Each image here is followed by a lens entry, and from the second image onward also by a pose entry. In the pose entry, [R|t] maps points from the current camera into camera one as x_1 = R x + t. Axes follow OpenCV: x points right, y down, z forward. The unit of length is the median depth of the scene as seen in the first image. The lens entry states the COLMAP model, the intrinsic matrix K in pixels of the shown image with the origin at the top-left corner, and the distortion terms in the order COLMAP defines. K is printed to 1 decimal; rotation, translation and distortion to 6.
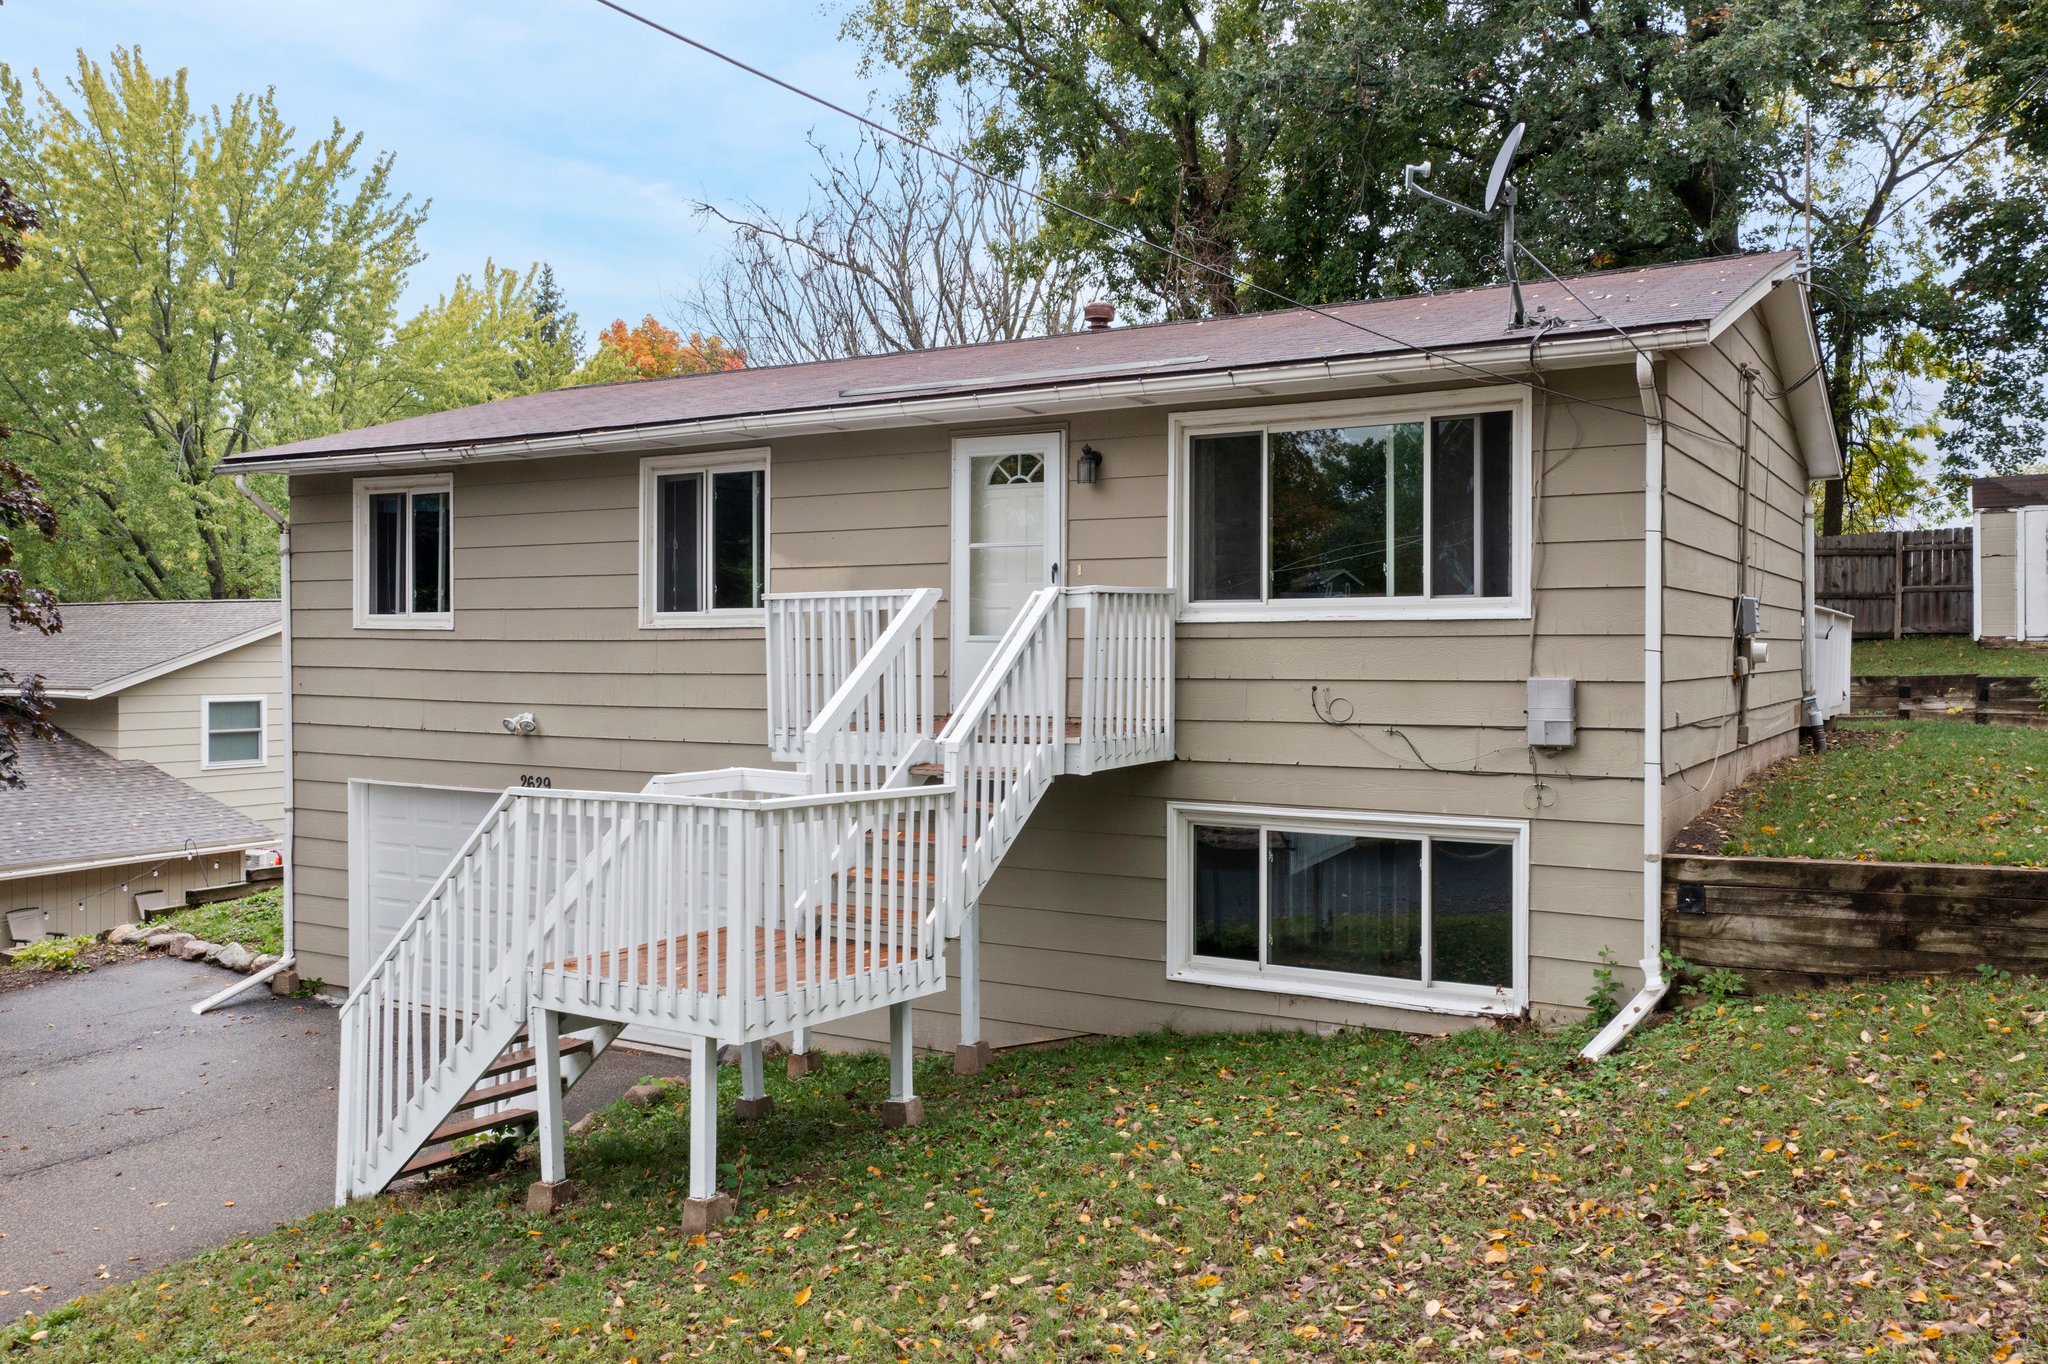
lens RADIAL K [[1632.5, 0, 1019.0], [0, 1632.5, 671.5], [0, 0, 1]] dist [0.009768, -0.006079]
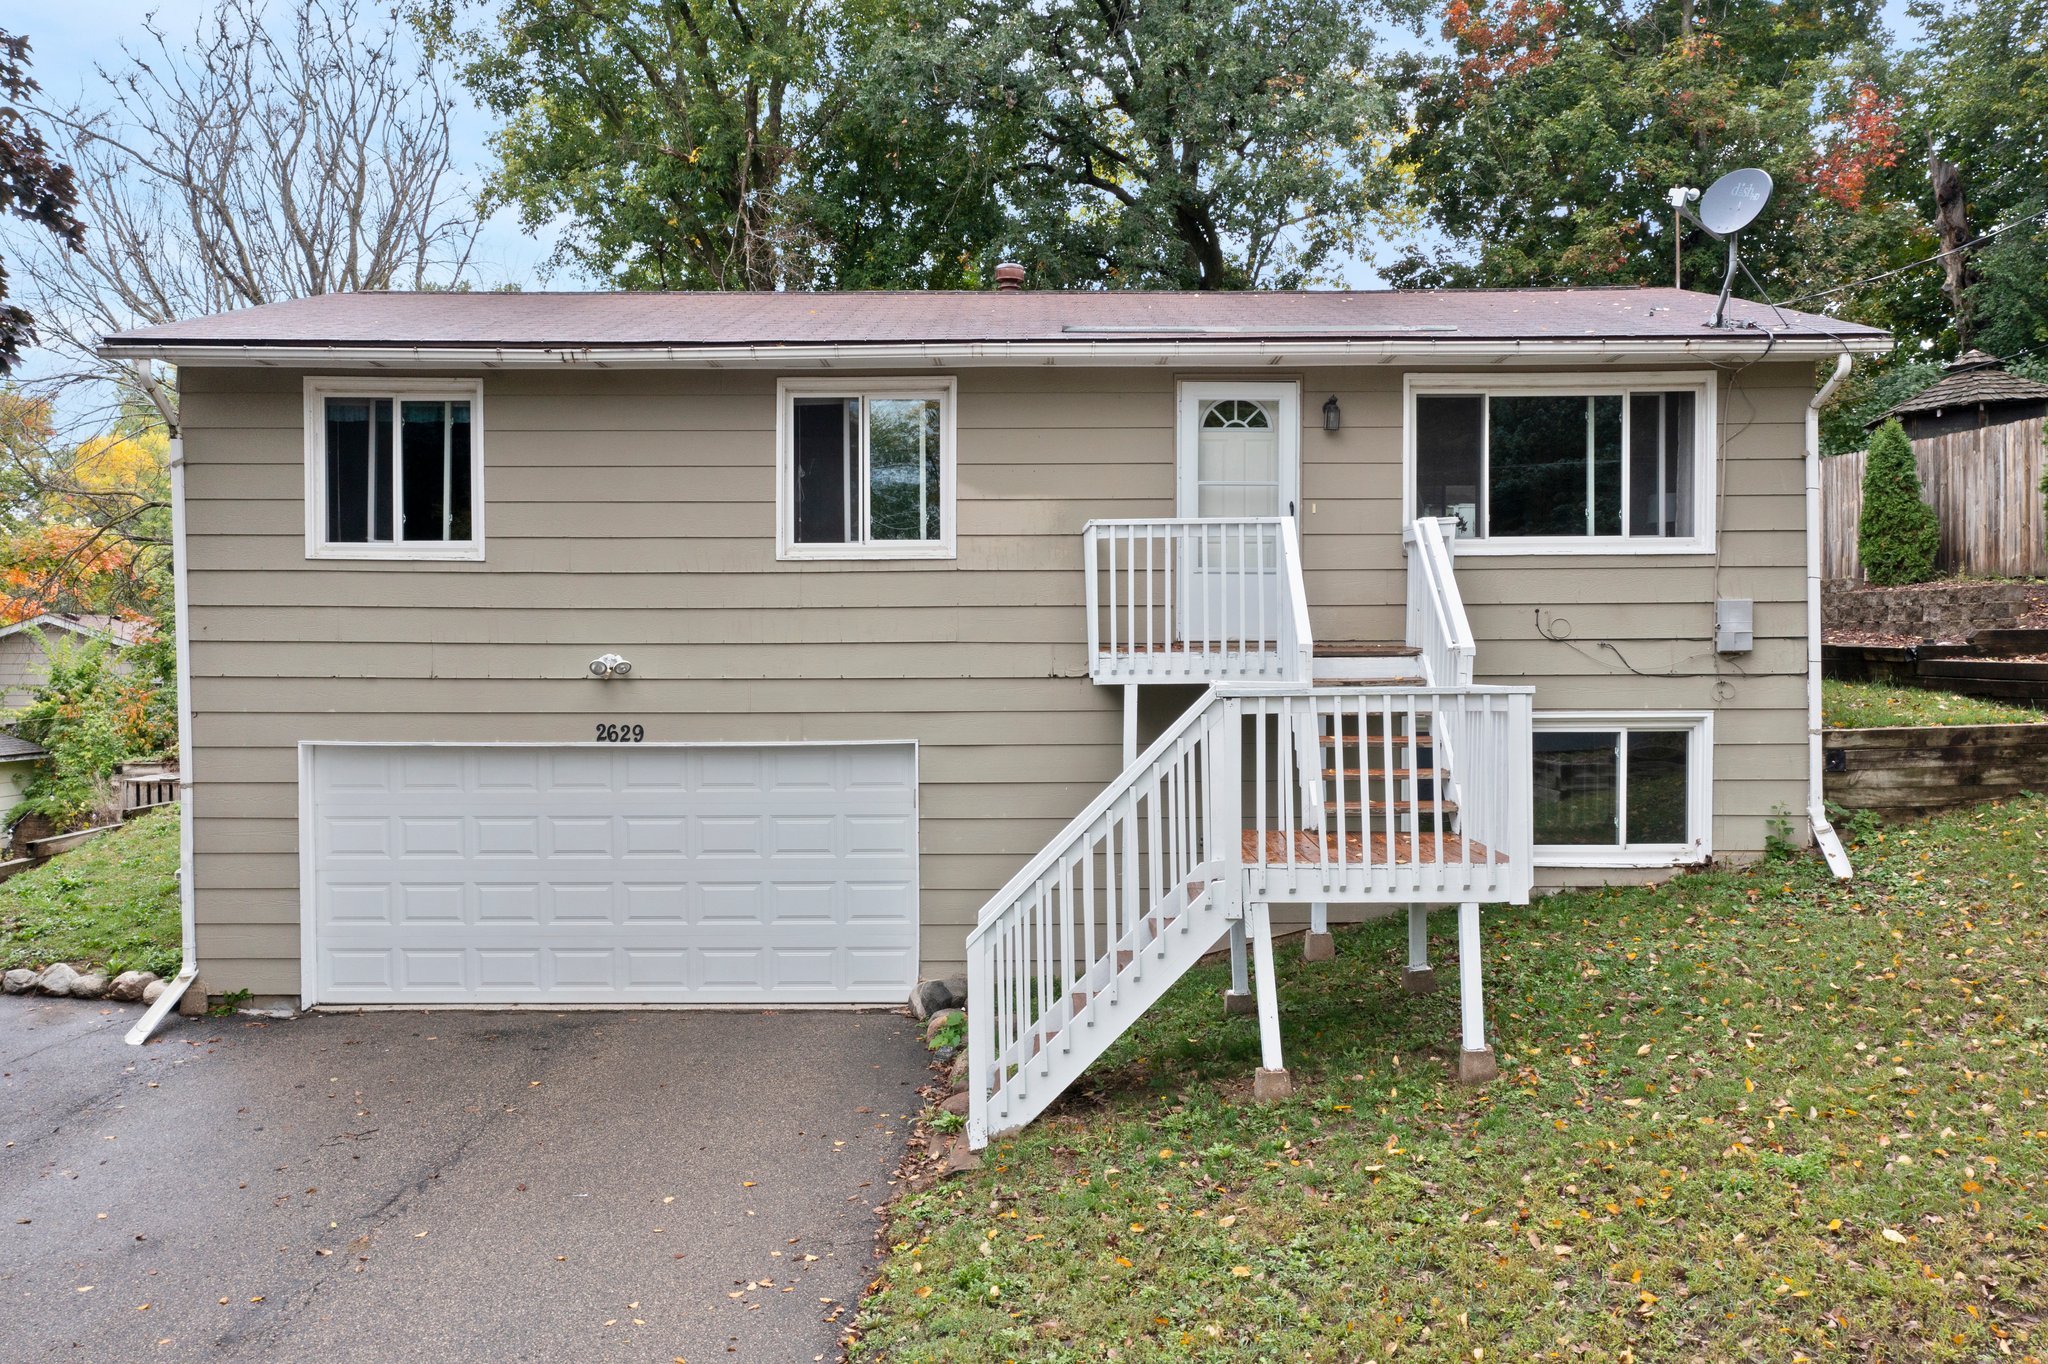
lens RADIAL K [[1632.5, 0, 1019.0], [0, 1632.5, 671.5], [0, 0, 1]] dist [0.009768, -0.006079]
pose [[0.860047, -0.013999, 0.510023, -0.781813], [0.011238, 0.999901, 0.008493, 0.041451], [-0.510091, -0.001573, 0.860119, 0.161601]]
